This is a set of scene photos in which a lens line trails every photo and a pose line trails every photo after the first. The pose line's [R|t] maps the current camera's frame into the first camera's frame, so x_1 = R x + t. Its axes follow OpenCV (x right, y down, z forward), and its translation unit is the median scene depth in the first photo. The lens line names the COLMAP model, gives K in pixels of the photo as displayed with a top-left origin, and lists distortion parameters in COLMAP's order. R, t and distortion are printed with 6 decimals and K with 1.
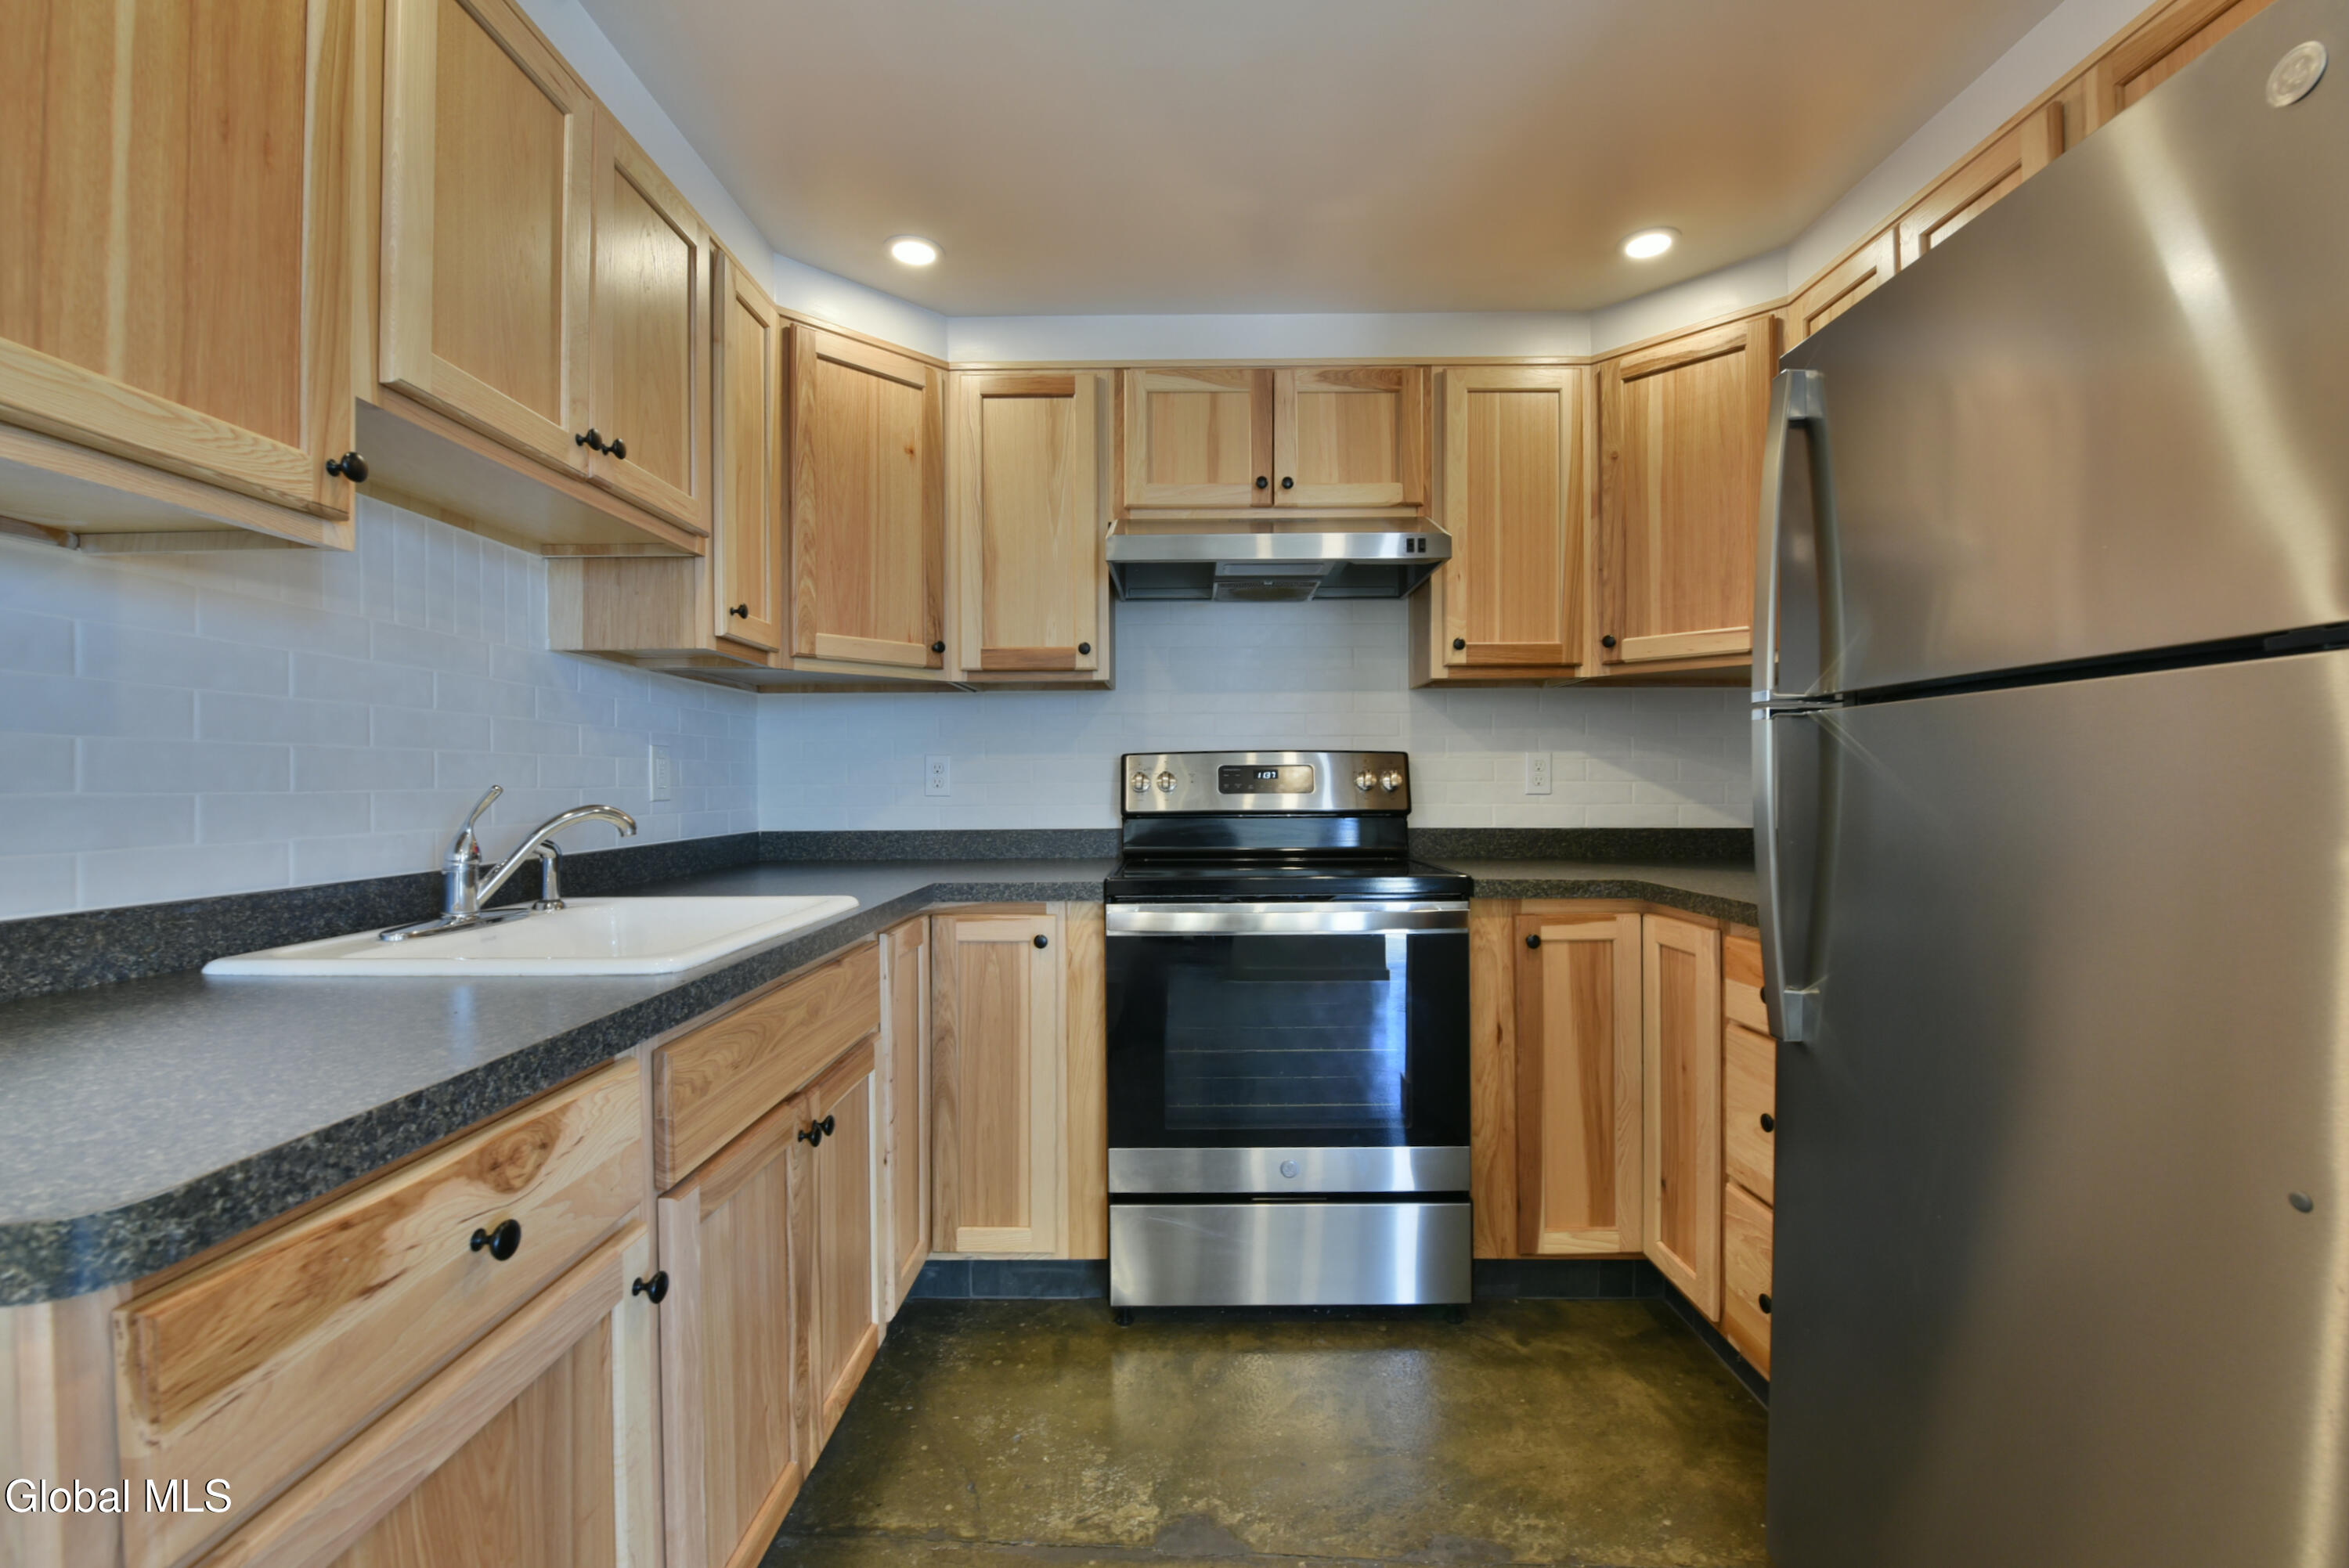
lens RADIAL K [[995.8, 0, 1169.7], [0, 995.8, 787.5], [0, 0, 1]] dist [-0.013266, -0.006810]
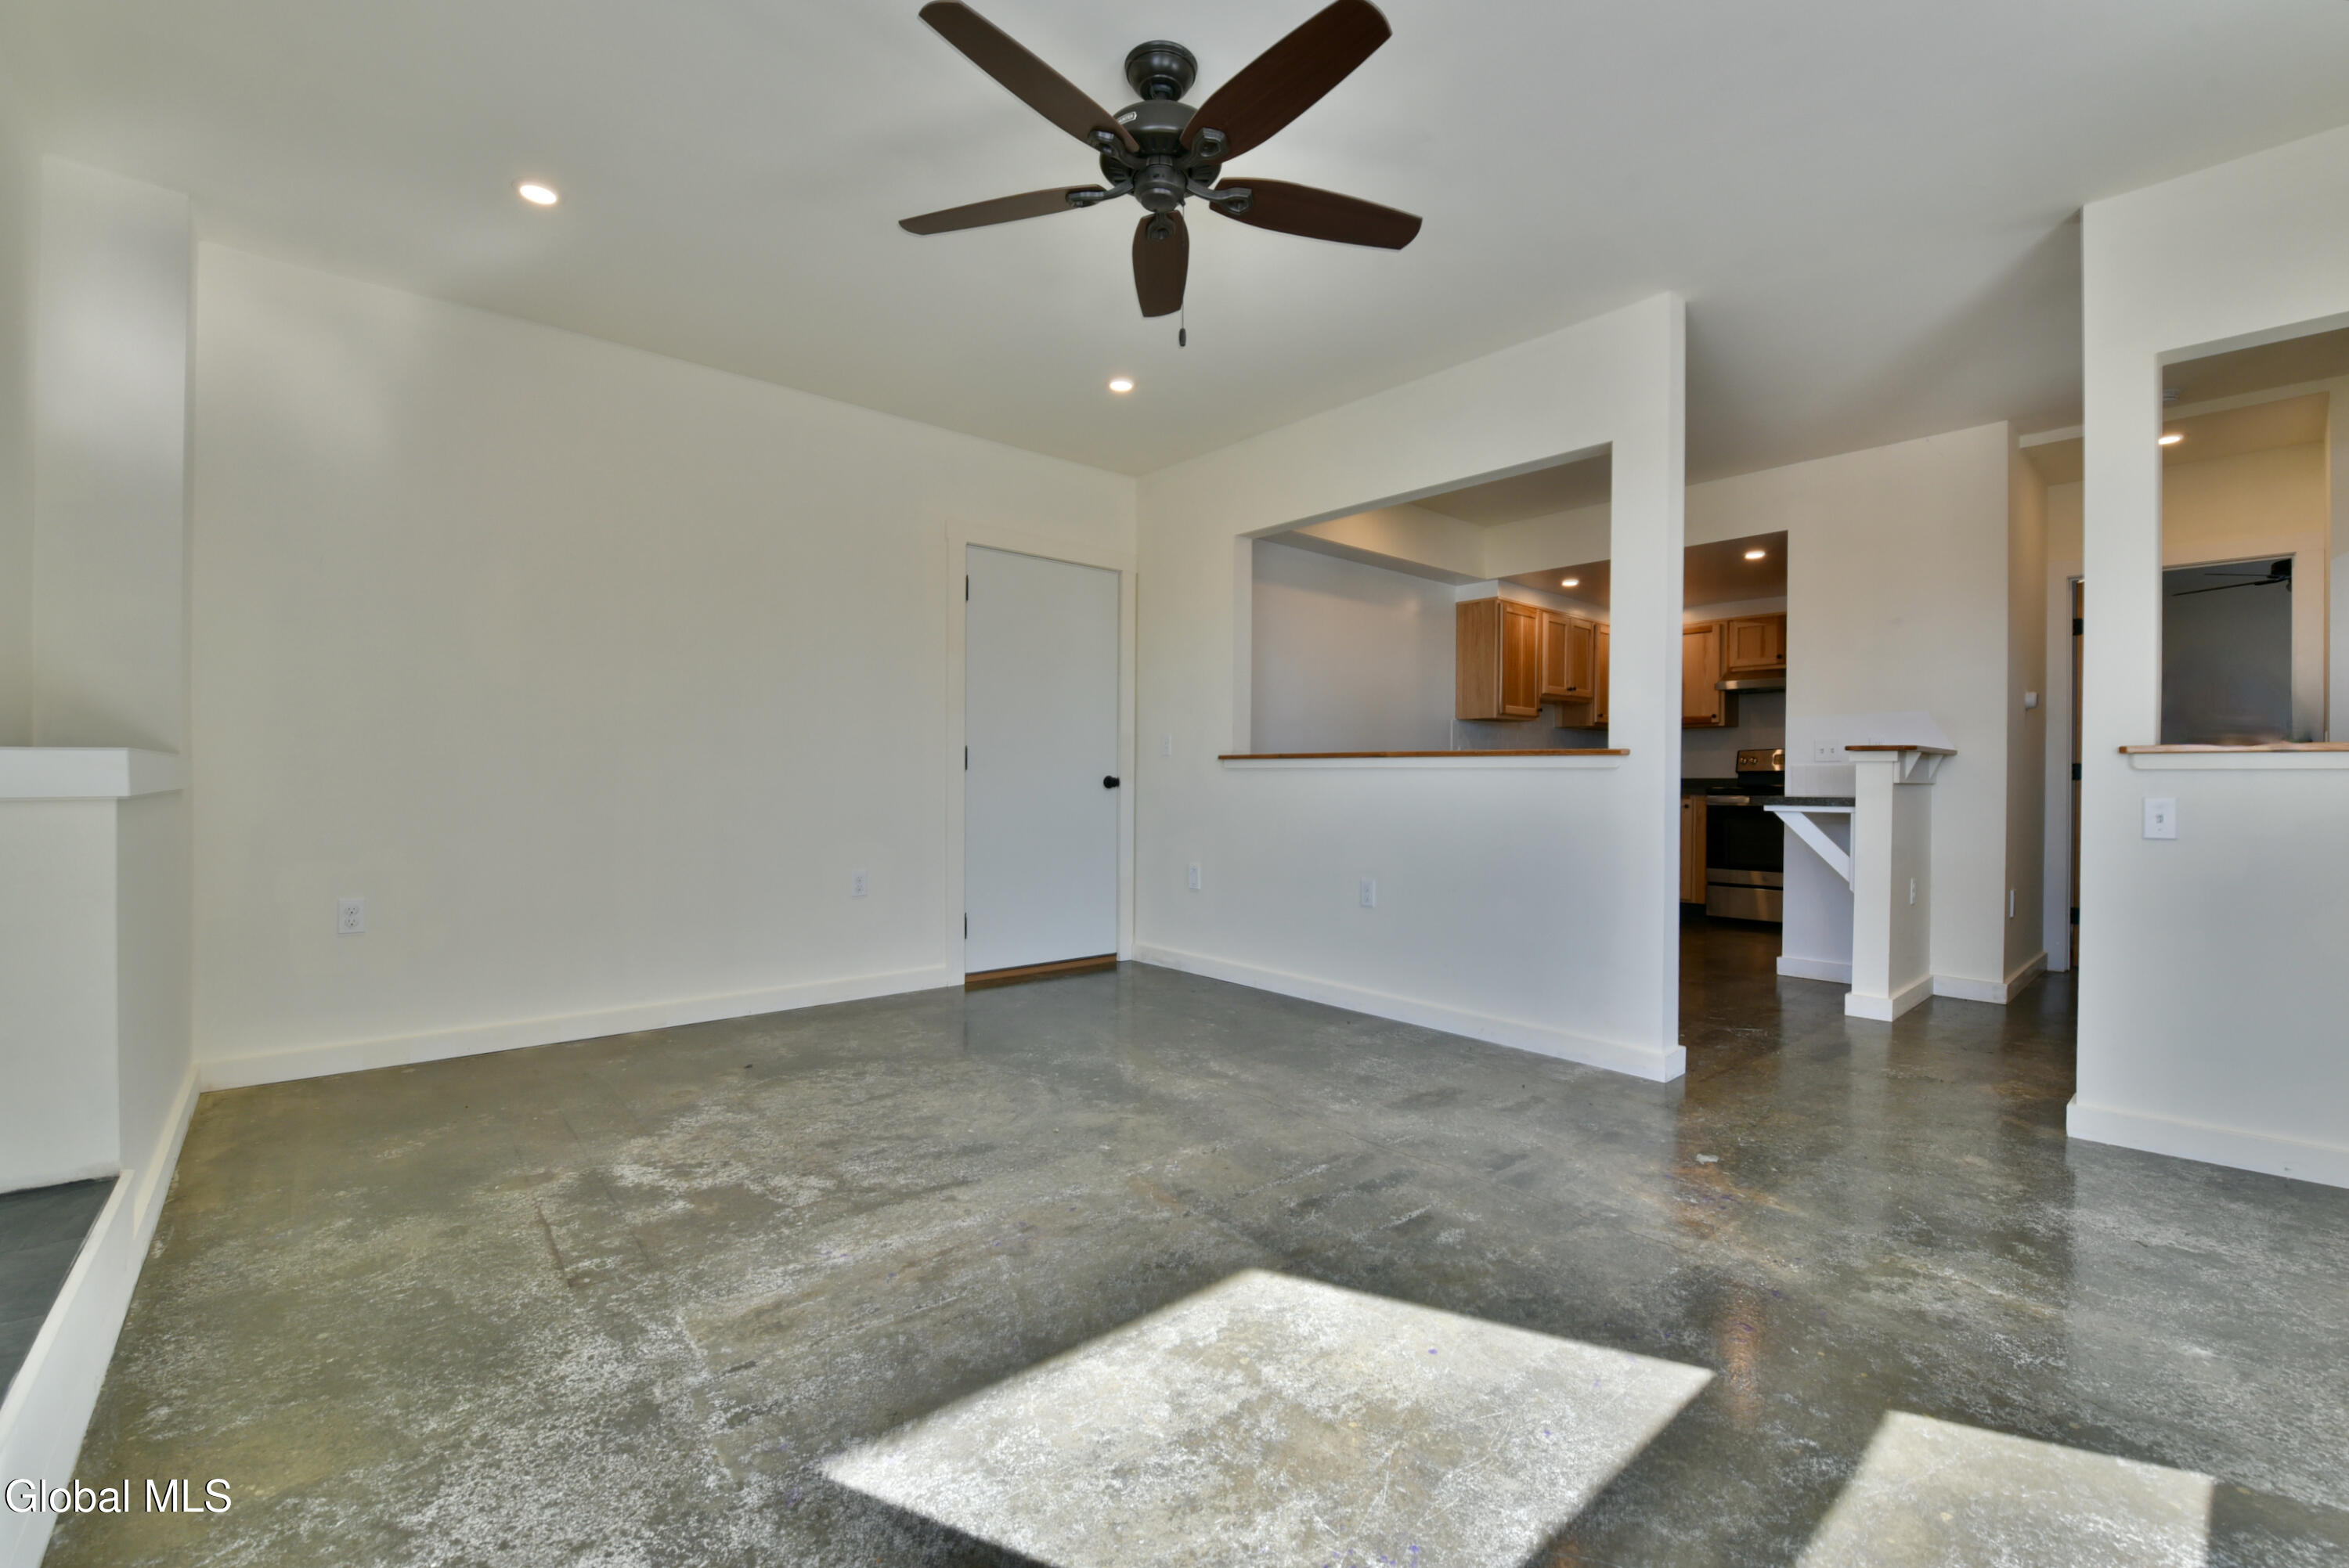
lens RADIAL K [[995.8, 0, 1169.7], [0, 995.8, 787.5], [0, 0, 1]] dist [-0.013266, -0.006810]
pose [[0.668903, 0.017829, -0.743136, 1.076624], [-0.017962, 0.999808, 0.007819, 0.085675], [0.743133, 0.008119, 0.669095, -2.301409]]
